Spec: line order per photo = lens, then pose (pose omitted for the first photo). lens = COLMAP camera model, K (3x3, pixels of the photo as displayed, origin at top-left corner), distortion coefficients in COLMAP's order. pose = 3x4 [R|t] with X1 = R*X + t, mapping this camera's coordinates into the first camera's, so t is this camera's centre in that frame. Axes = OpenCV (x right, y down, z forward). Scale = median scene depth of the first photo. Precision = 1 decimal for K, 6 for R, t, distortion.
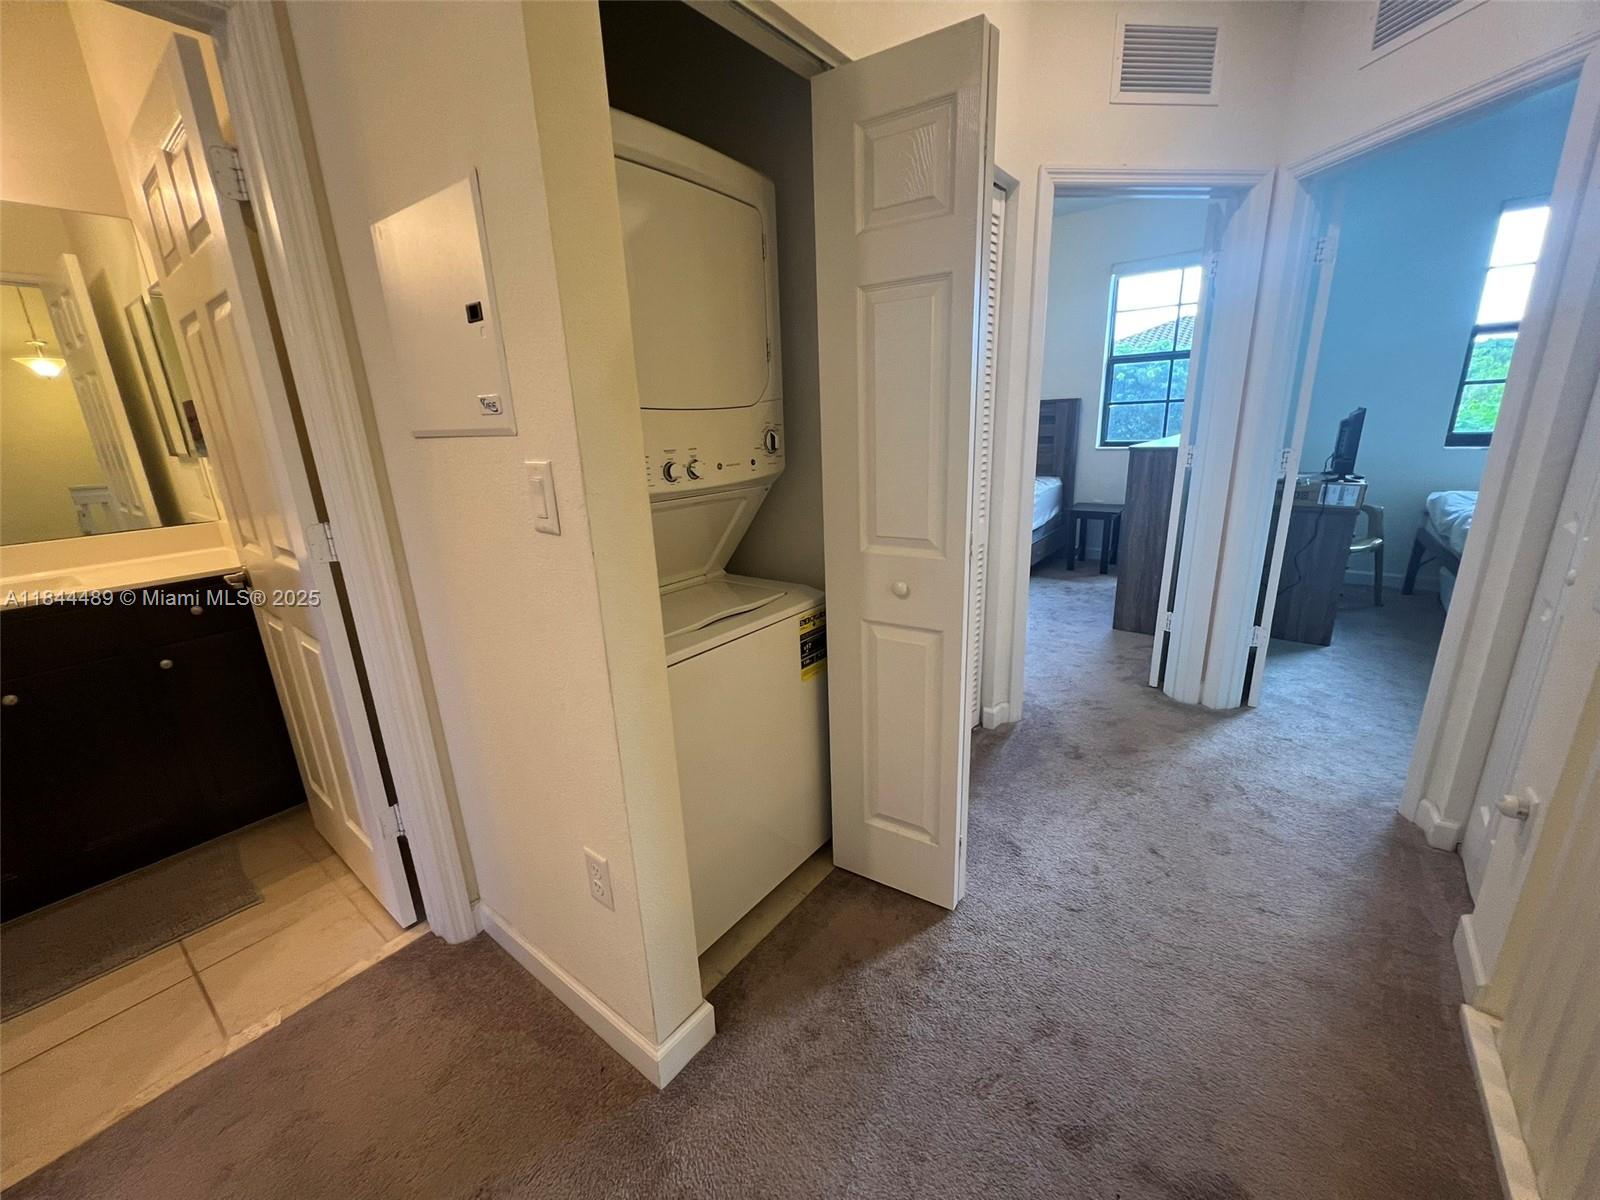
lens RADIAL K [[640.5, 0, 800.0], [0, 640.5, 600.0], [0, 0, 1]] dist [-0.000532, 0.000490]
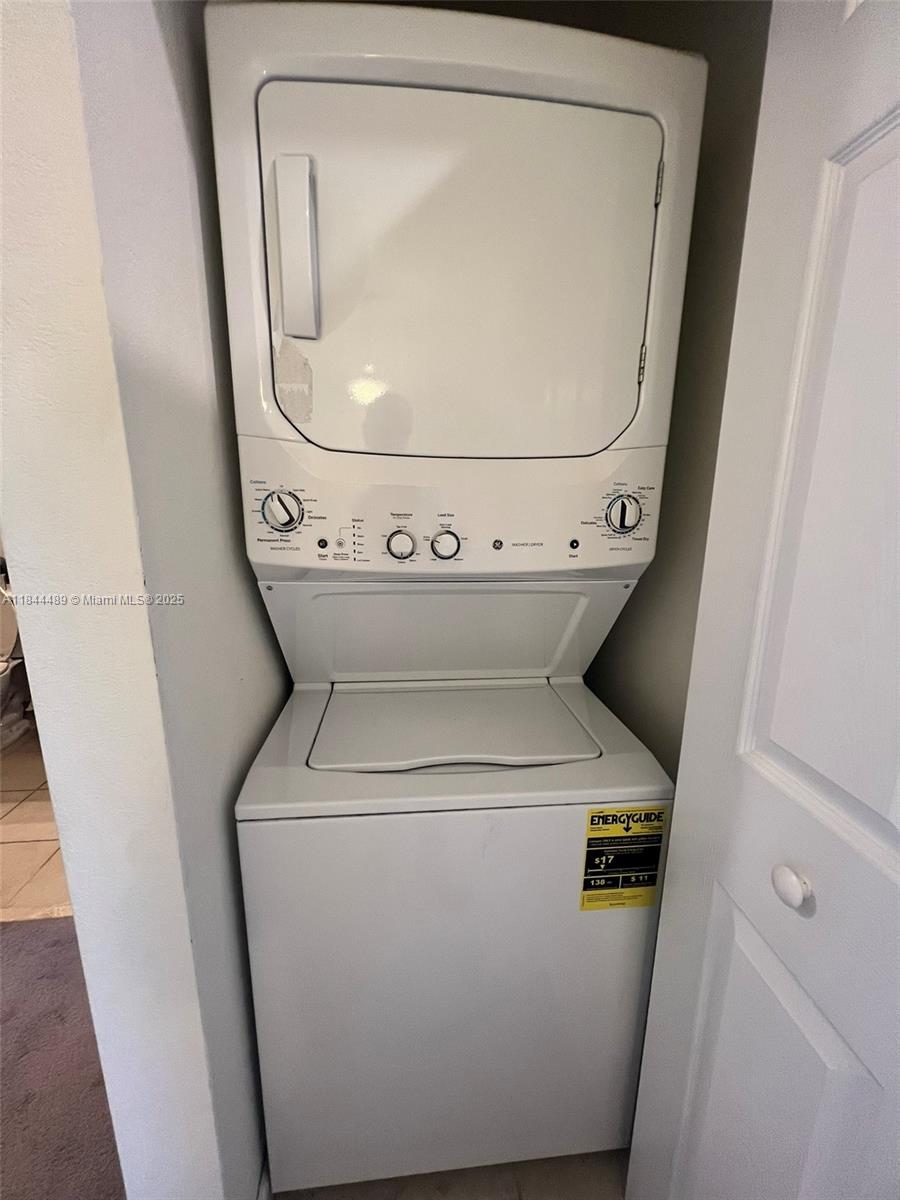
lens RADIAL K [[480.4, 0, 450.7], [0, 480.4, 596.7], [0, 0, 1]] dist [-0.000532, 0.000490]
pose [[0.668255, 0.201103, -0.716235, 0.187627], [-0.234146, 0.970696, 0.054090, -0.155074], [0.706124, 0.131557, 0.695760, 0.566532]]
